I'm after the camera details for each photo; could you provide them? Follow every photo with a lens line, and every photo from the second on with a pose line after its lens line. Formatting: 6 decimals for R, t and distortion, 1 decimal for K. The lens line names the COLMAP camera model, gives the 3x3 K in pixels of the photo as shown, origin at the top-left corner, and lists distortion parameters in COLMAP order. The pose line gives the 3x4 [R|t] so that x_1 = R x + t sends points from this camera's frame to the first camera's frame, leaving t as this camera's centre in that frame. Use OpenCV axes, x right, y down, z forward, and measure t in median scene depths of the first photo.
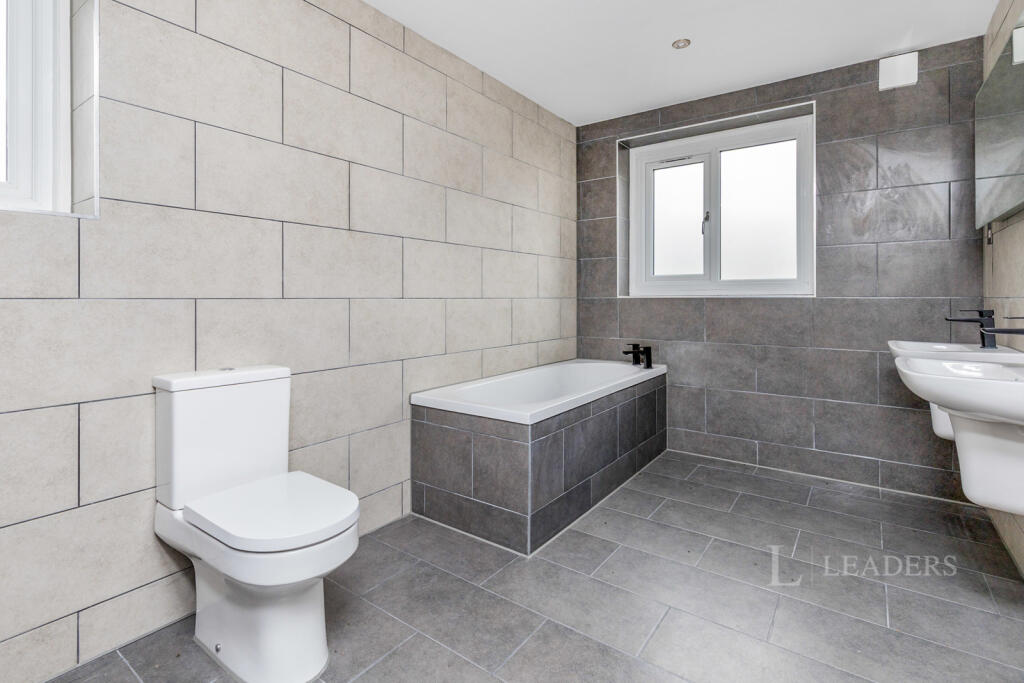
lens RADIAL K [[487.8, 0, 514.1], [0, 487.8, 296.0], [0, 0, 1]] dist [0.023168, 0.000099]
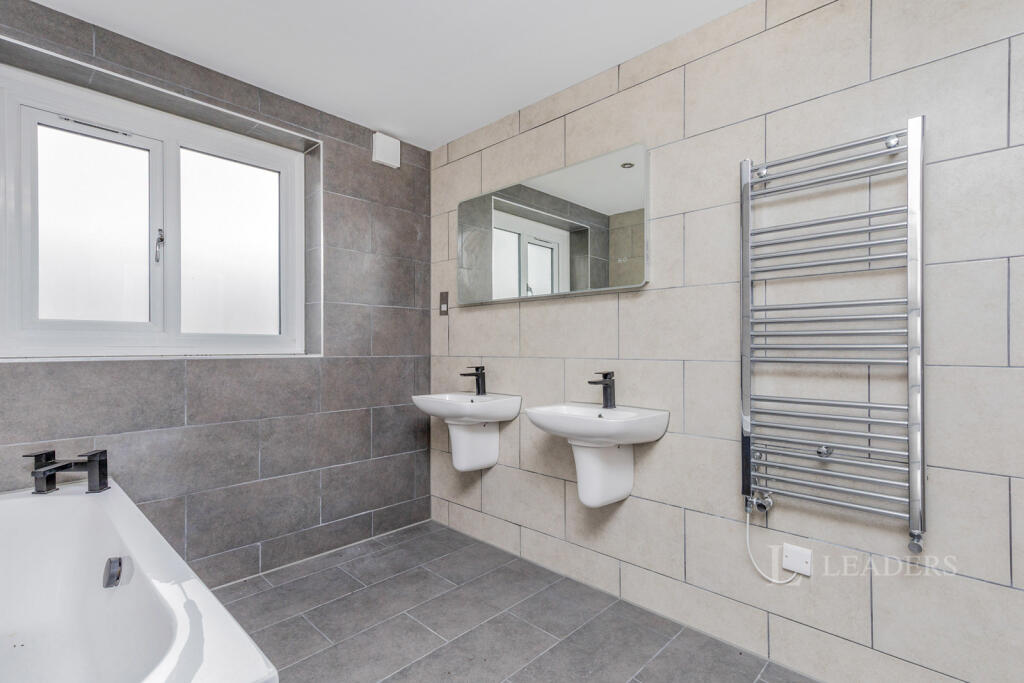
lens RADIAL K [[487.8, 0, 510.7], [0, 487.8, 346.3], [0, 0, 1]] dist [0.023168, 0.000099]
pose [[0.154960, 0.006075, 0.987902, -0.221359], [-0.000089, 0.999981, -0.006136, -0.011000], [-0.987921, 0.000863, 0.154958, 0.495762]]
